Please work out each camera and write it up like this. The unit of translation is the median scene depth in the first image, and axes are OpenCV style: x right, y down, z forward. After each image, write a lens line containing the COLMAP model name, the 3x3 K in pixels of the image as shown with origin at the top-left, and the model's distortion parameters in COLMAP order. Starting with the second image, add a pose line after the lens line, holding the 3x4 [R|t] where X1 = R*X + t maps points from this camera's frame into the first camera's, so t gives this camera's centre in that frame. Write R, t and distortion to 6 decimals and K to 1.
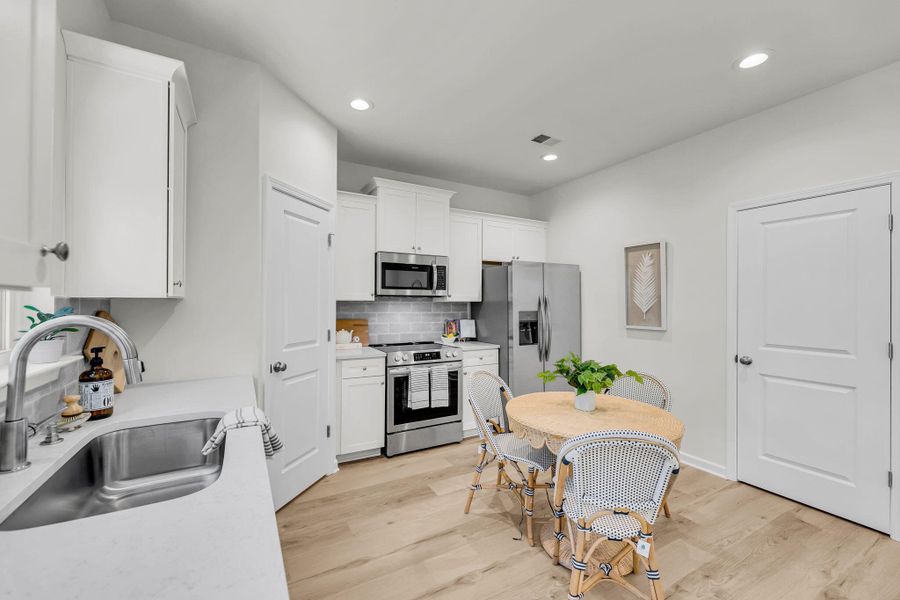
lens RADIAL K [[370.3, 0, 449.9], [0, 370.3, 298.9], [0, 0, 1]] dist [0.002696, -0.000541]
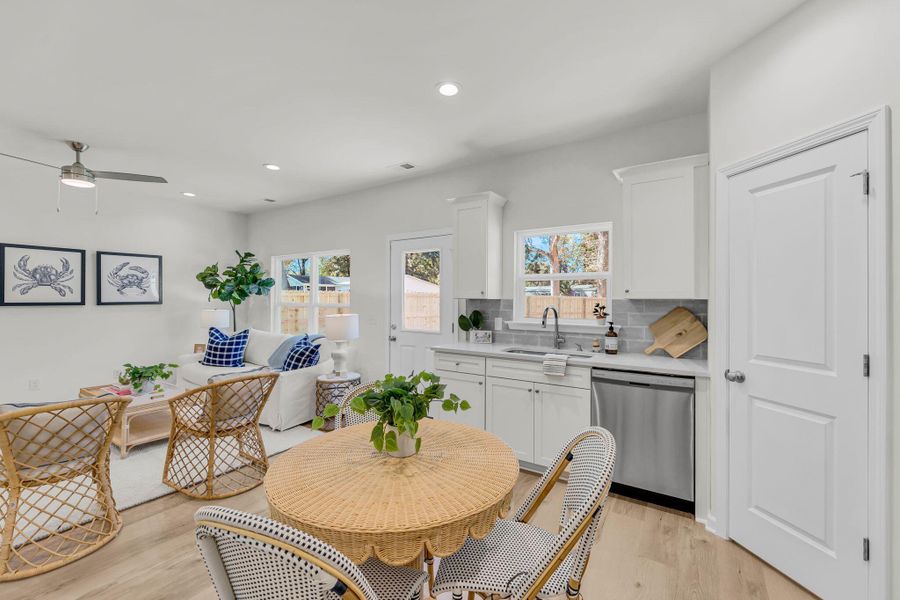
lens RADIAL K [[370.3, 0, 454.1], [0, 370.3, 297.4], [0, 0, 1]] dist [0.002696, -0.000541]
pose [[-0.886436, -0.016276, -0.462564, 0.339711], [-0.007732, 0.999763, -0.020360, 0.013061], [0.462786, -0.014472, -0.886352, 0.940886]]
